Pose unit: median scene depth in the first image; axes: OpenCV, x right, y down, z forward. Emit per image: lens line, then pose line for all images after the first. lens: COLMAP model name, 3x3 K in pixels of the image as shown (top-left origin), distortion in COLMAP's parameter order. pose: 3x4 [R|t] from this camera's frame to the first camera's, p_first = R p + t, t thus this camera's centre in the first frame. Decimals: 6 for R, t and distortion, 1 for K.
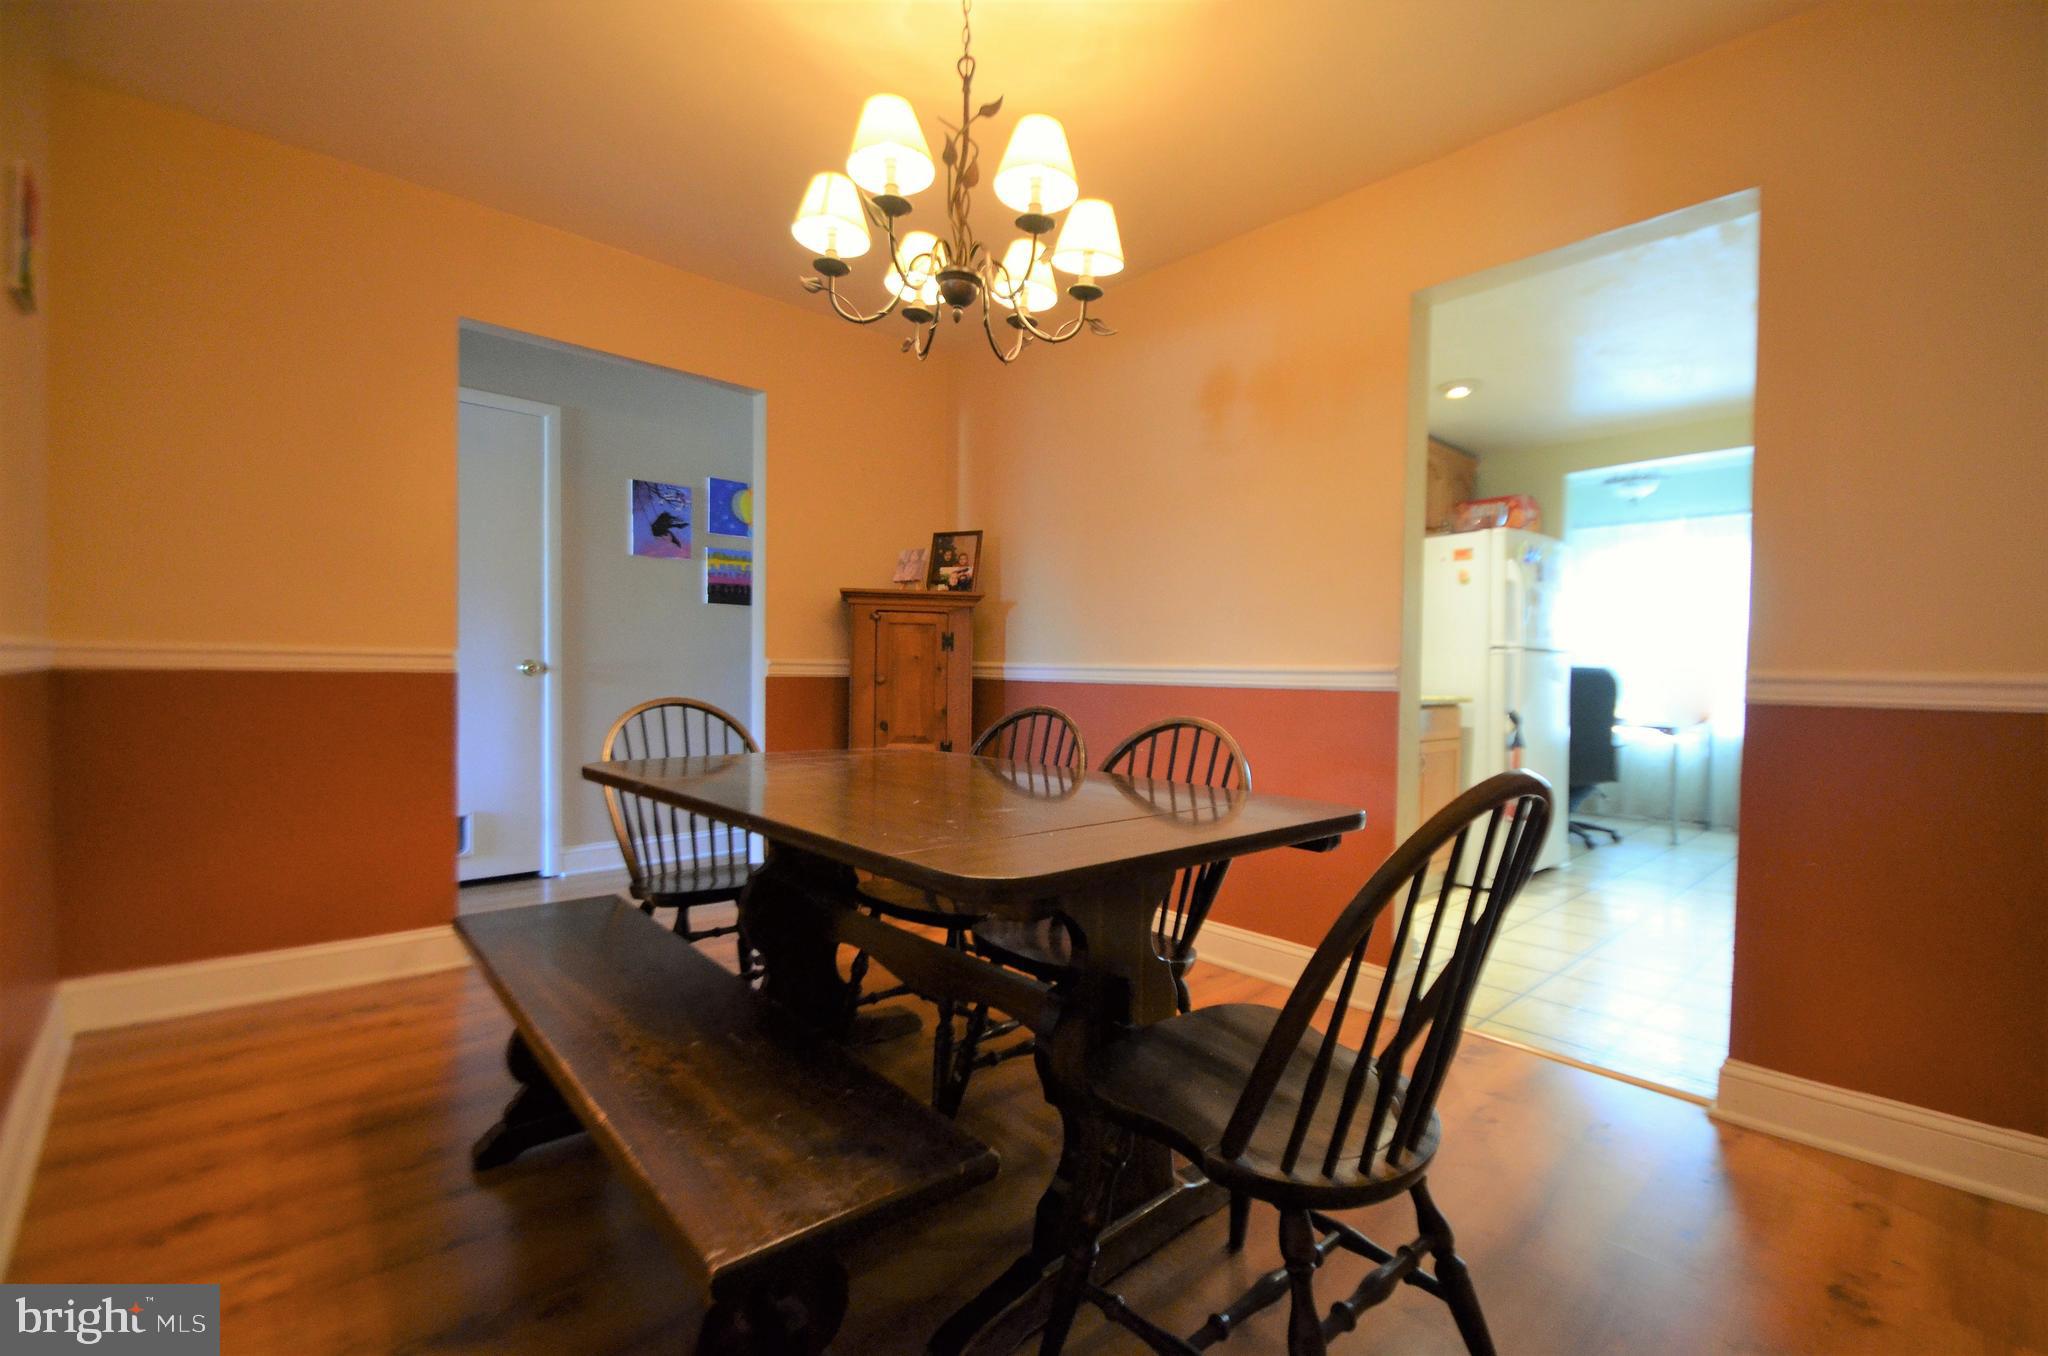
lens RADIAL K [[898.9, 0, 1053.2], [0, 898.9, 697.6], [0, 0, 1]] dist [0.018193, -0.016831]
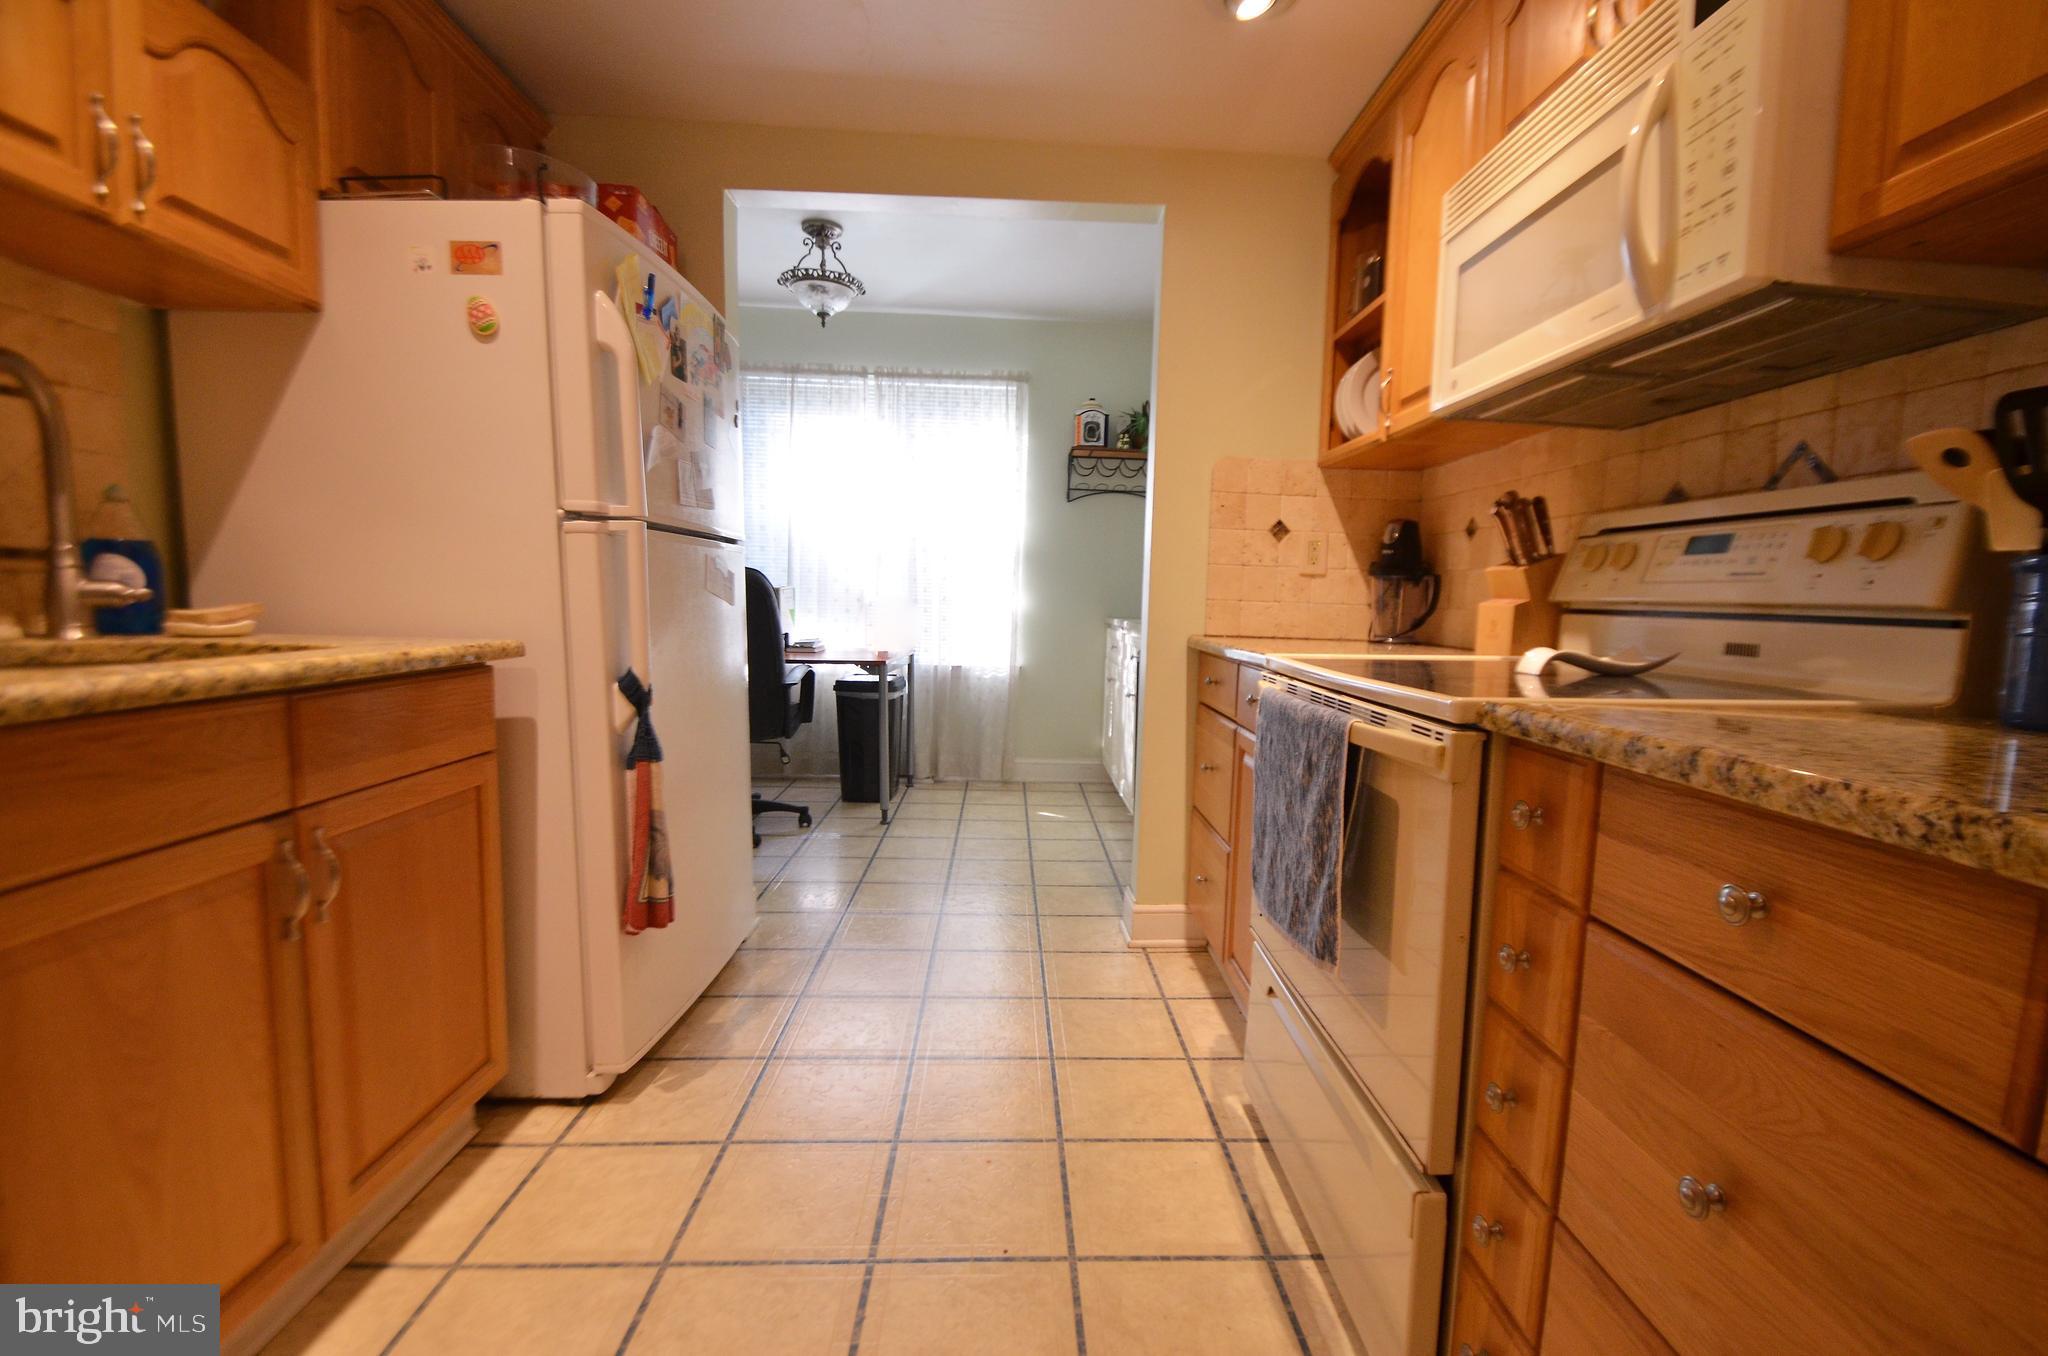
lens RADIAL K [[898.9, 0, 1053.2], [0, 898.9, 697.6], [0, 0, 1]] dist [0.018193, -0.016831]
pose [[0.656349, -0.082411, 0.749943, 0.320697], [0.006624, 0.994607, 0.103499, -0.015601], [-0.754428, -0.062964, 0.653356, 0.574018]]
